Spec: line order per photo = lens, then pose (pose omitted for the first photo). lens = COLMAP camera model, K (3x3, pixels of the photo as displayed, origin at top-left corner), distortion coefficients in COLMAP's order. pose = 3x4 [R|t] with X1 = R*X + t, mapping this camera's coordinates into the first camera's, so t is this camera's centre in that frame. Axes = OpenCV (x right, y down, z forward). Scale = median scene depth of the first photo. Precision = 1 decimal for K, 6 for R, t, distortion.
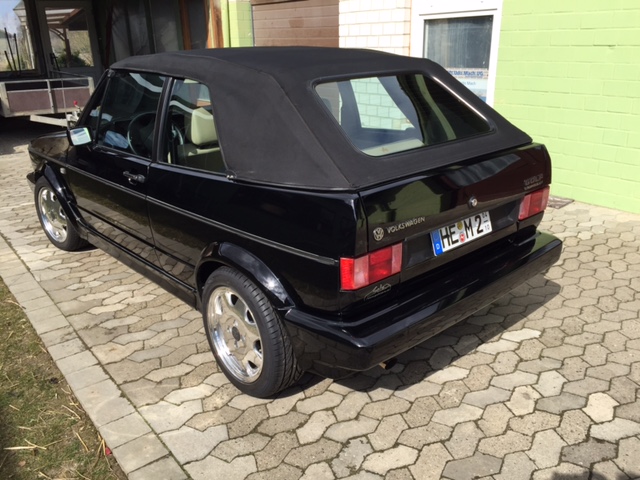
lens RADIAL K [[564.3, 0, 318.3], [0, 564.3, 239.4], [0, 0, 1]] dist [0.014803, -0.062775]
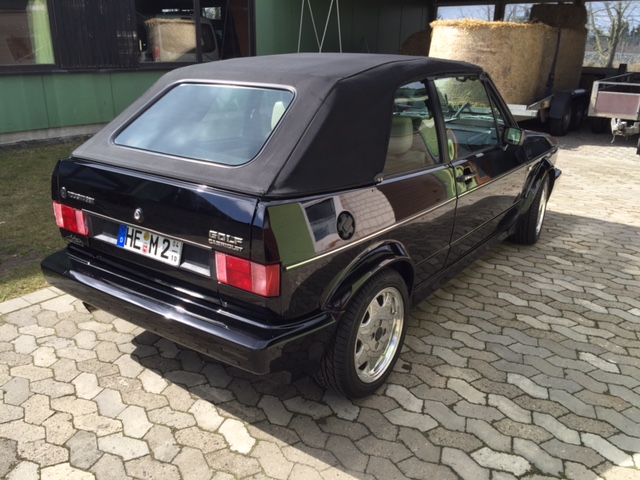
lens RADIAL K [[564.3, 0, 318.3], [0, 564.3, 240.8], [0, 0, 1]] dist [0.014803, -0.062775]
pose [[0.211876, 0.353210, -0.911236, 1.134884], [-0.349697, 0.898071, 0.266798, -0.359868], [0.912590, 0.262128, 0.313796, 0.903339]]
